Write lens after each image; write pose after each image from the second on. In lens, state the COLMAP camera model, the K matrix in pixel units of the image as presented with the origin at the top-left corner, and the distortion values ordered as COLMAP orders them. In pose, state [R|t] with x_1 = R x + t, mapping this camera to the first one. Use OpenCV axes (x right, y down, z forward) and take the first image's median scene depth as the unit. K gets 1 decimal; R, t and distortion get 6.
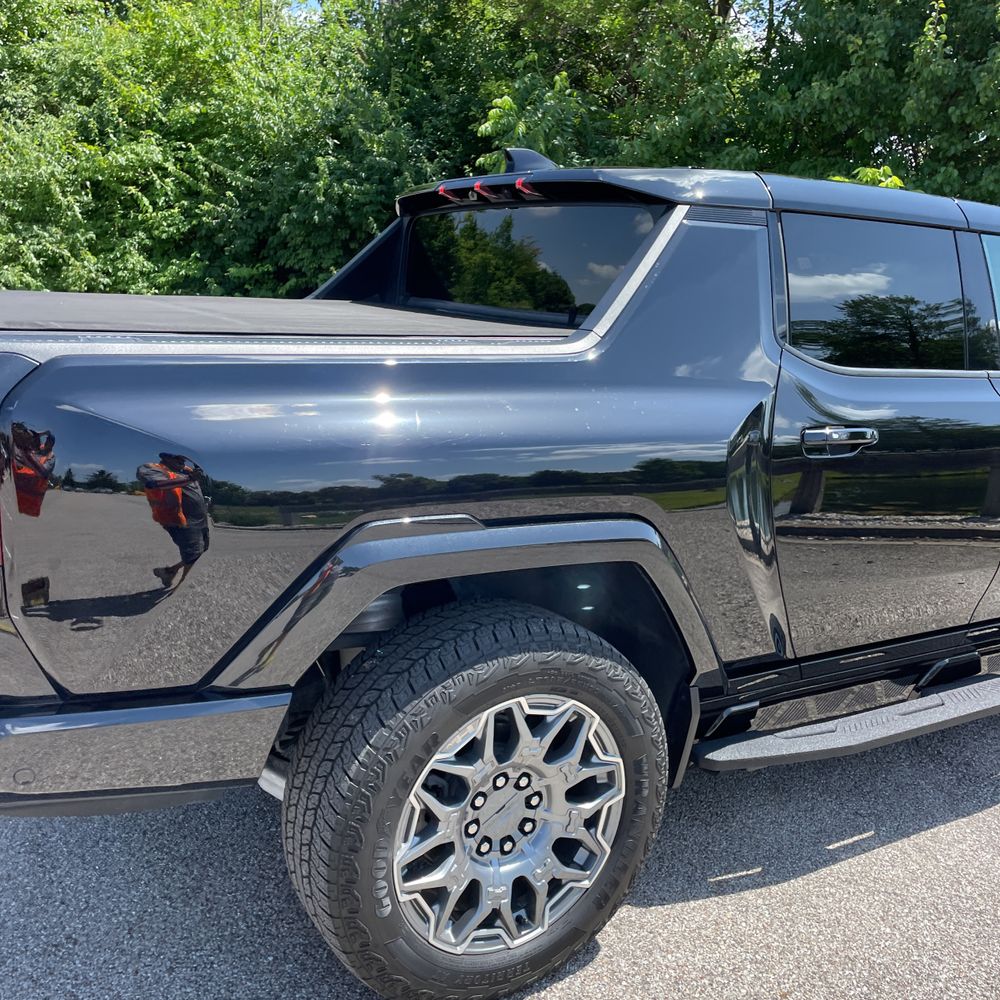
lens RADIAL K [[1014.5, 0, 501.0], [0, 1014.5, 481.5], [0, 0, 1]] dist [0.025294, 0.000000]
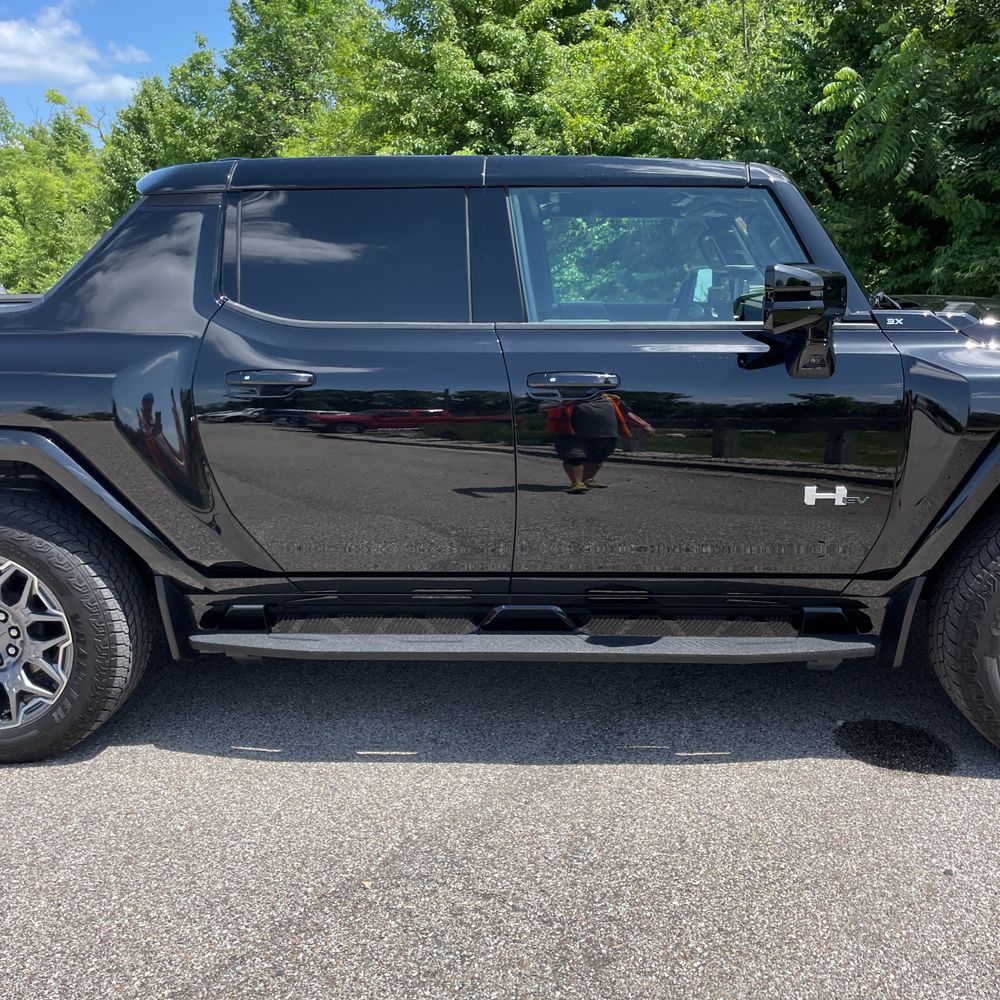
lens RADIAL K [[1014.5, 0, 519.9], [0, 1014.5, 506.0], [0, 0, 1]] dist [0.025294, 0.000000]
pose [[0.815504, 0.061237, -0.575503, 1.410658], [-0.053445, 0.998106, 0.030470, 0.058577], [0.576279, 0.005909, 0.817232, 0.248166]]
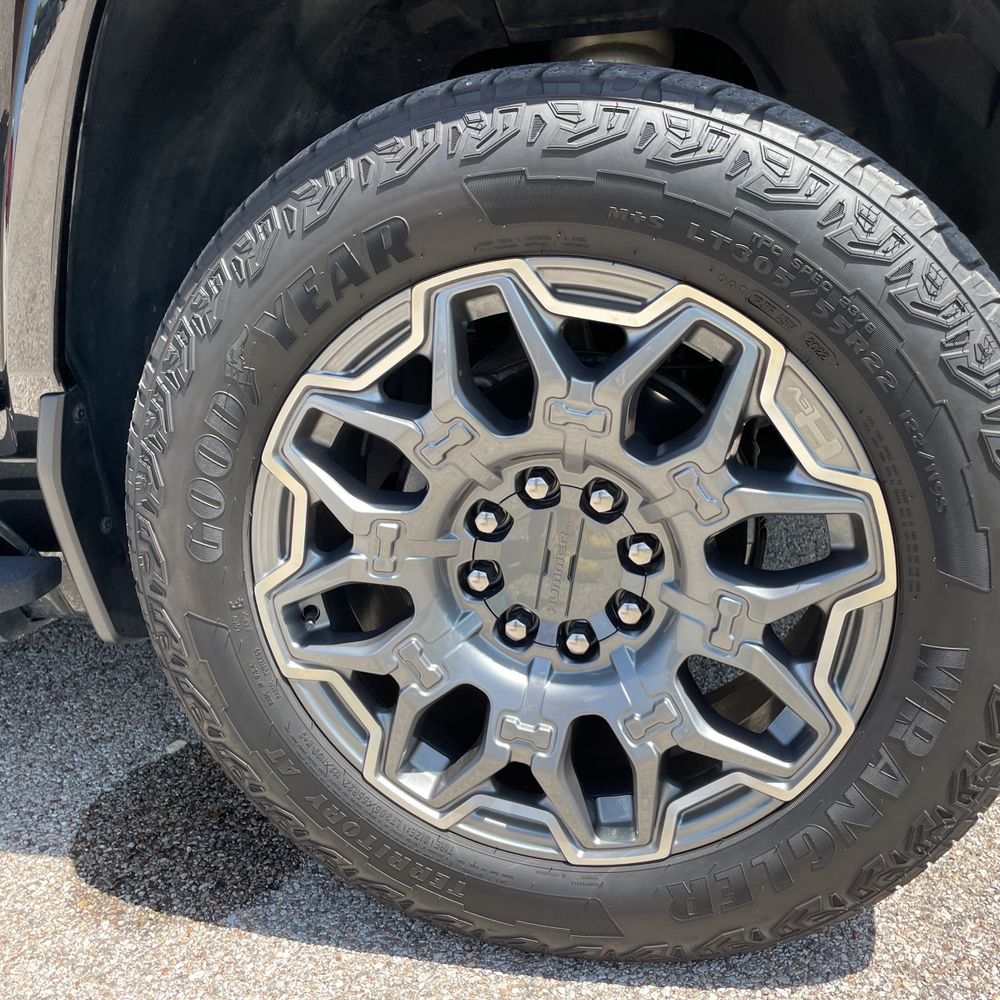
lens RADIAL K [[1014.5, 0, 484.0], [0, 1014.5, 503.1], [0, 0, 1]] dist [0.025294, 0.000000]
pose [[0.690047, 0.109113, -0.715492, 0.283502], [-0.009386, 0.989837, 0.141898, 0.235461], [0.723704, -0.091200, 0.684058, 0.674041]]
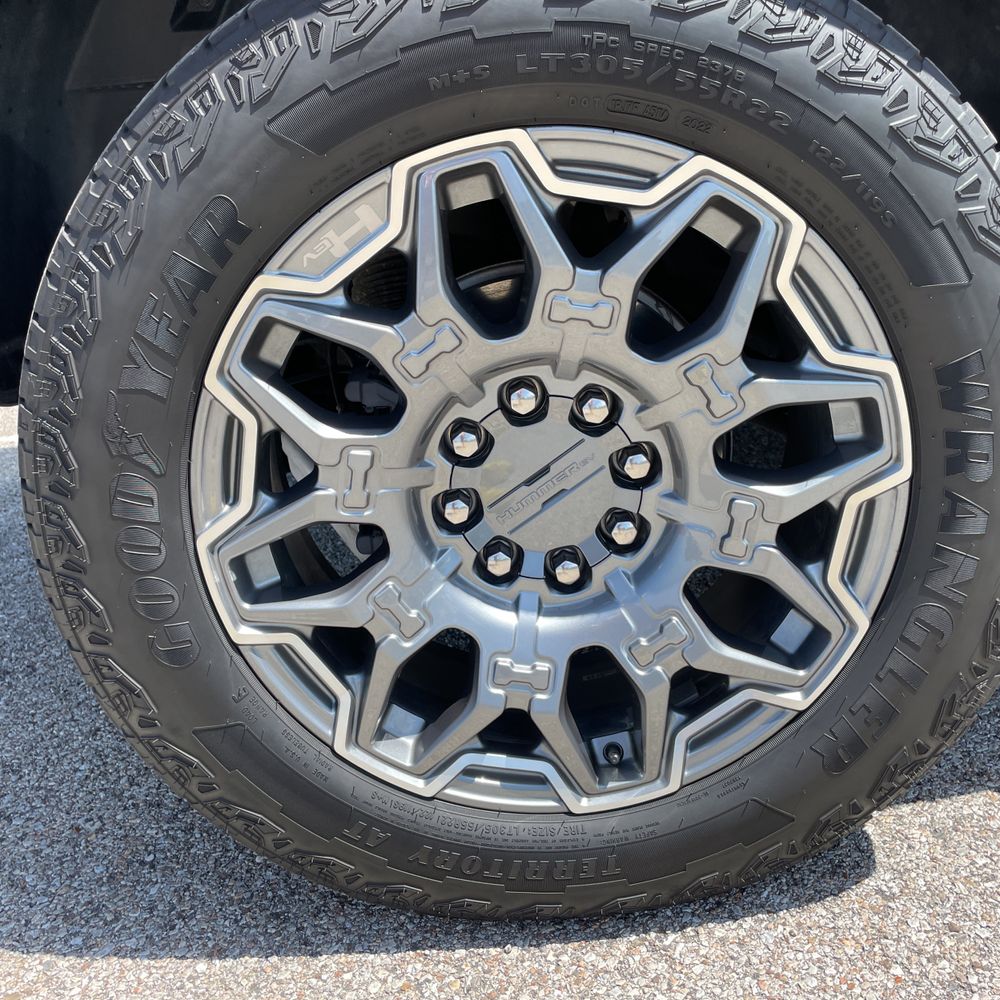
lens RADIAL K [[1014.5, 0, 486.4], [0, 1014.5, 497.4], [0, 0, 1]] dist [0.025294, 0.000000]
pose [[0.848968, 0.043452, -0.526655, 0.187986], [0.029935, 0.991059, 0.130022, 0.274476], [0.527596, -0.126150, 0.840077, 0.647158]]
